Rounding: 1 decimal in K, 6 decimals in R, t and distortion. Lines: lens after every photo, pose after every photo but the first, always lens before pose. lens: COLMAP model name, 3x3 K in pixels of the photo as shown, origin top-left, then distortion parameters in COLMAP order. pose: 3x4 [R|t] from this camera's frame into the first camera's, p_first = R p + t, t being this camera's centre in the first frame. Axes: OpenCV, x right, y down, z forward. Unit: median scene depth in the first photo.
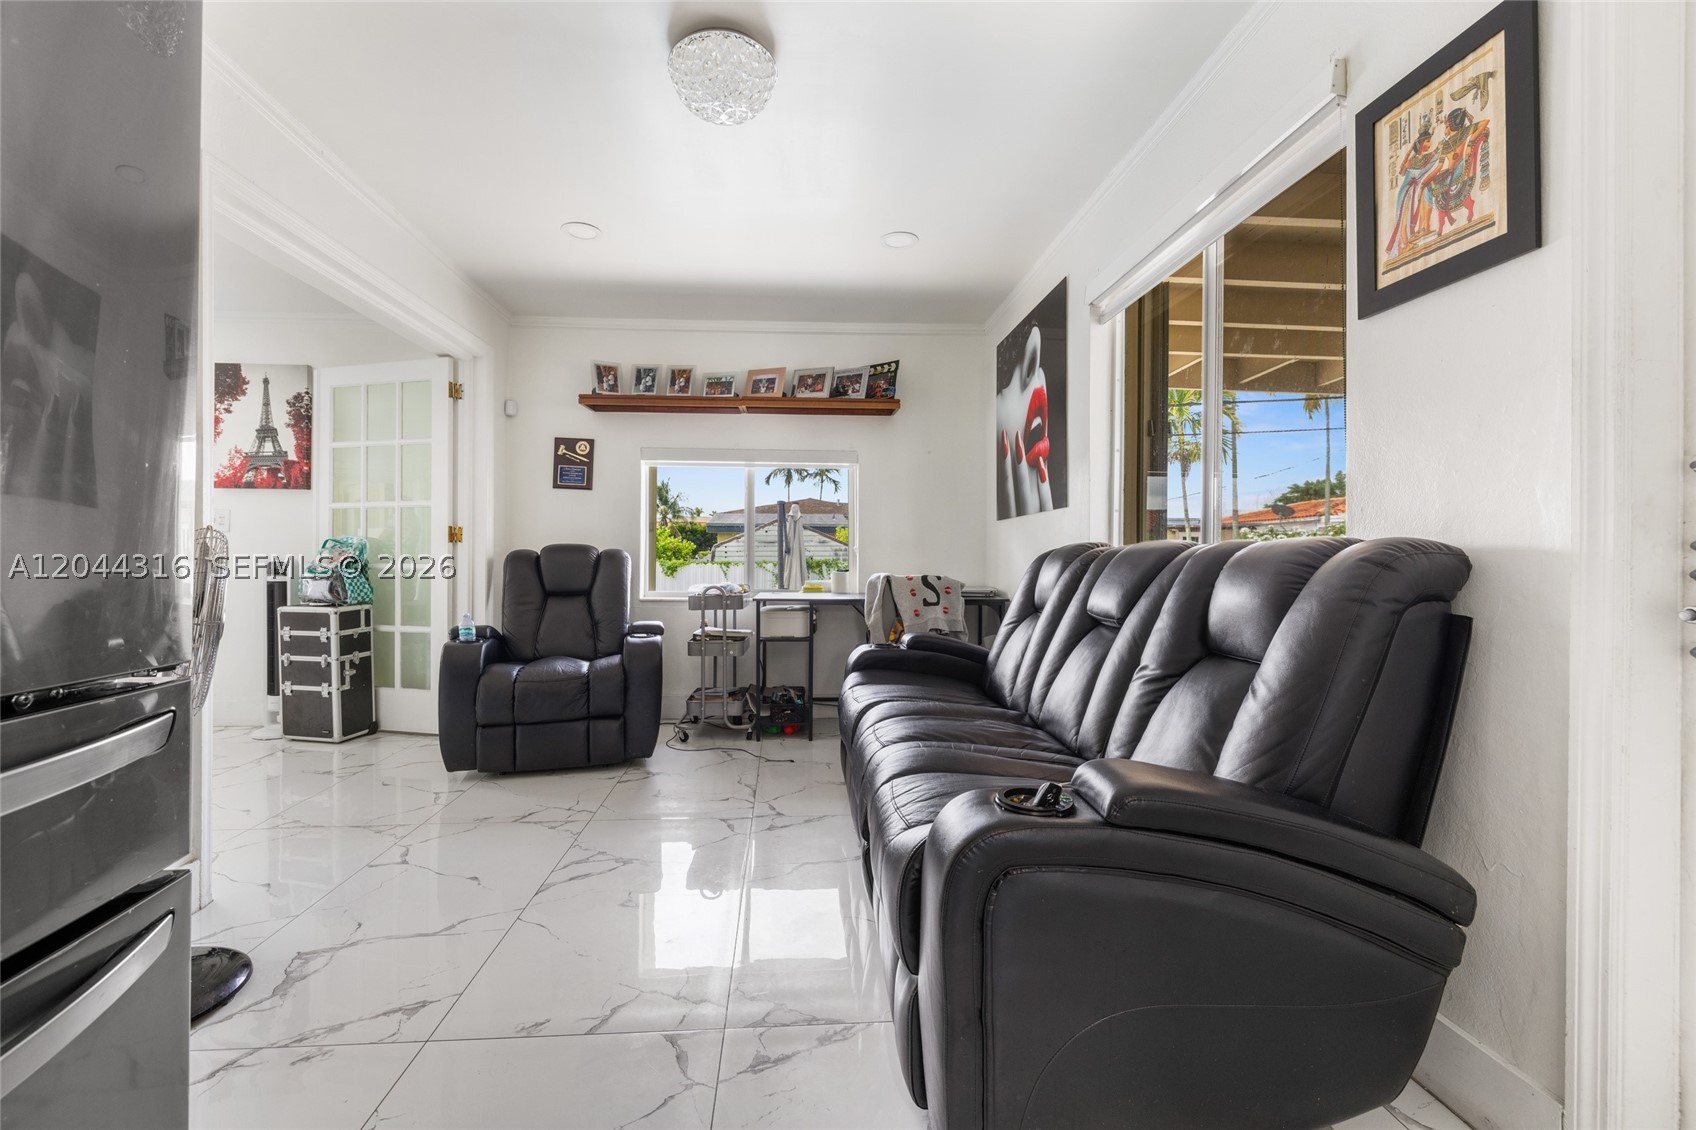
lens RADIAL K [[711.9, 0, 828.4], [0, 711.9, 556.4], [0, 0, 1]] dist [0.000749, -0.000100]
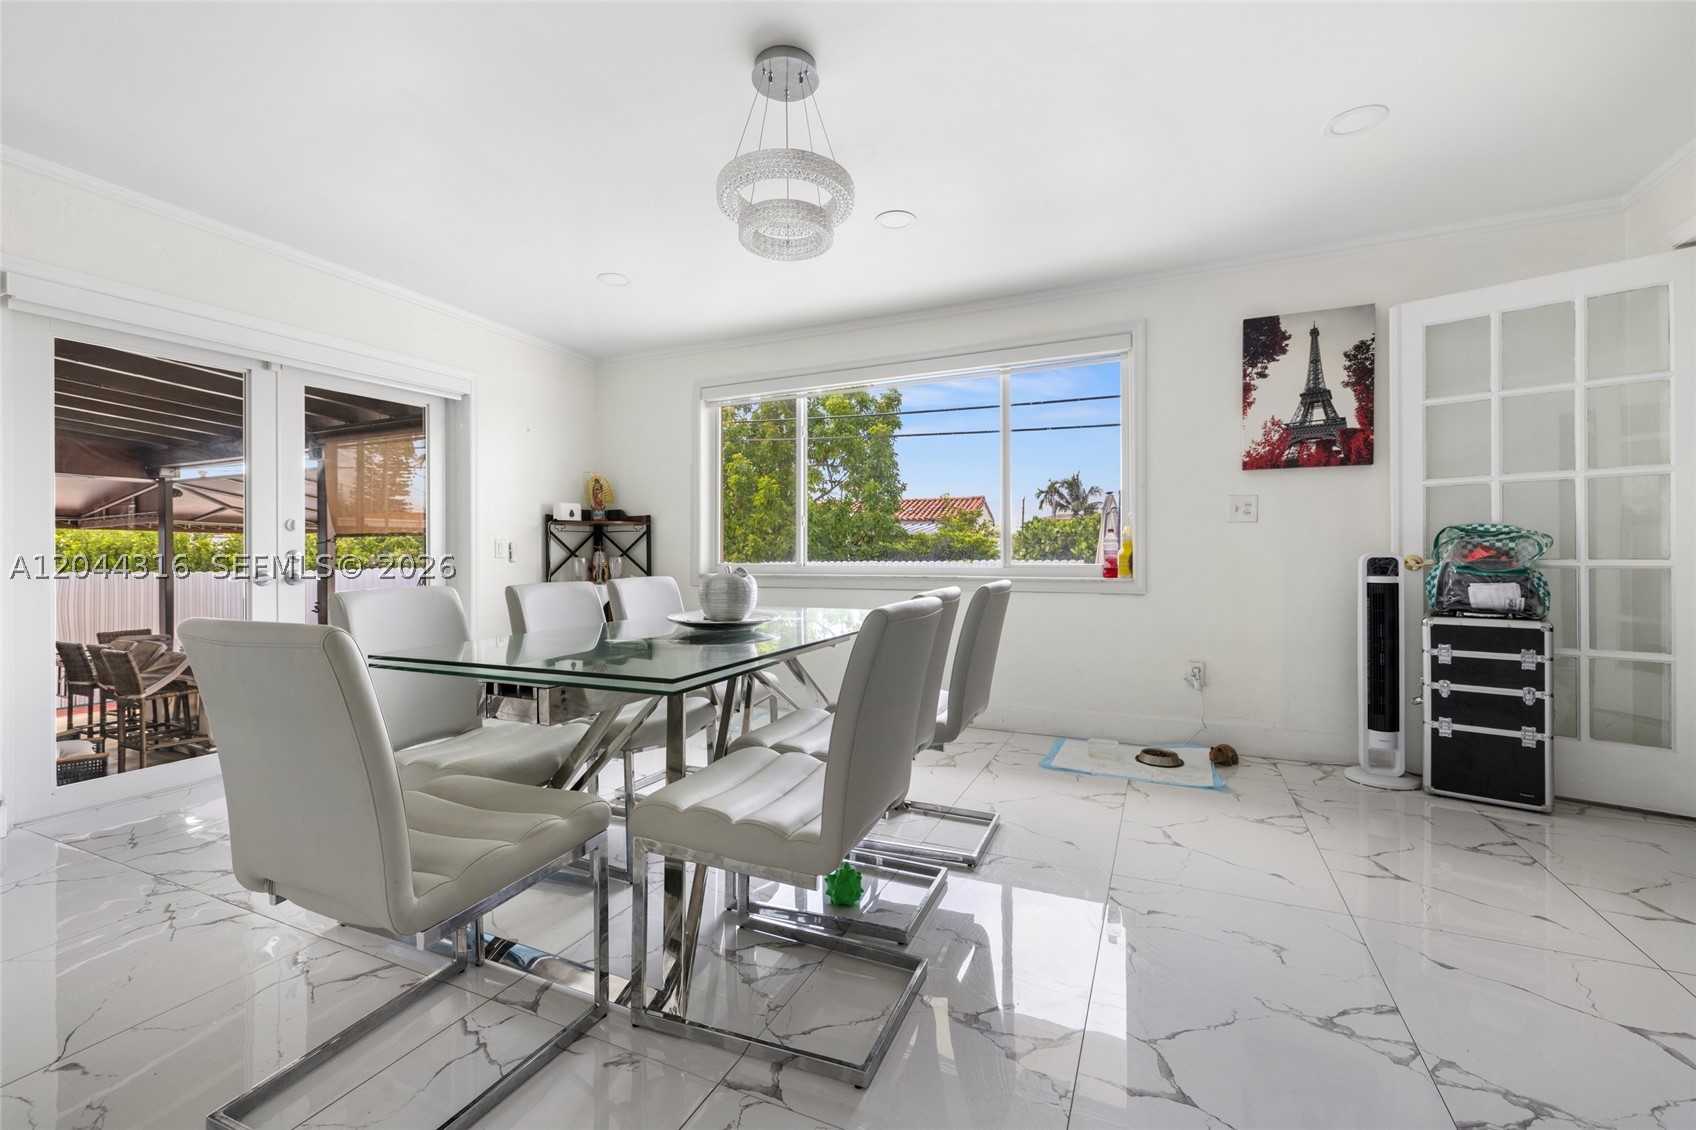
lens RADIAL K [[711.9, 0, 828.4], [0, 711.9, 556.4], [0, 0, 1]] dist [0.000749, -0.000100]
pose [[0.873913, -0.006928, -0.486032, -0.881279], [0.007771, 0.999970, -0.000280, 0.001752], [0.486020, -0.003533, 0.873941, 0.034869]]
